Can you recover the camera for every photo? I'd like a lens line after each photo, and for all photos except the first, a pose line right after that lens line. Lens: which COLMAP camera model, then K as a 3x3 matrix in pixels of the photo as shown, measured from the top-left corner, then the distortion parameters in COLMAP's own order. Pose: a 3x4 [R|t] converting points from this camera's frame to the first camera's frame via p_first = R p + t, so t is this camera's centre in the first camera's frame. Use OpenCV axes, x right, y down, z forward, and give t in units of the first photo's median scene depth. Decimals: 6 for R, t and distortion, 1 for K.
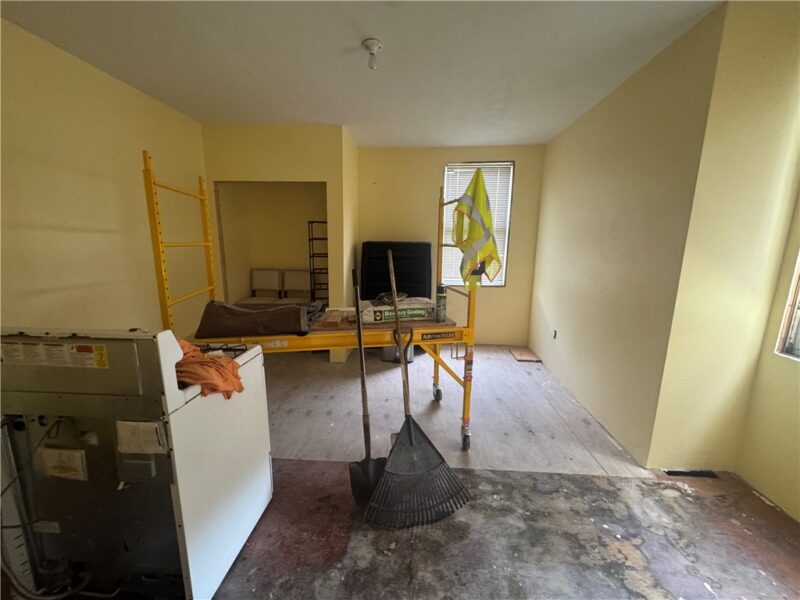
lens RADIAL K [[320.4, 0, 399.2], [0, 320.4, 300.6], [0, 0, 1]] dist [-0.005360, 0.000640]
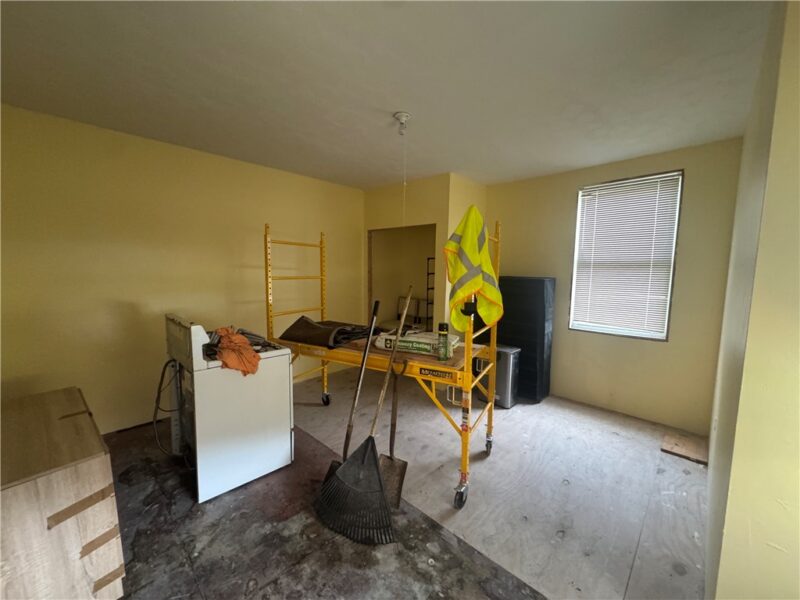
lens RADIAL K [[320.4, 0, 398.6], [0, 320.4, 300.3], [0, 0, 1]] dist [-0.005360, 0.000640]
pose [[0.763740, 0.062673, -0.642474, 0.681323], [-0.123716, 0.991037, -0.050391, -0.051366], [0.633558, 0.117970, 0.764649, 0.148735]]
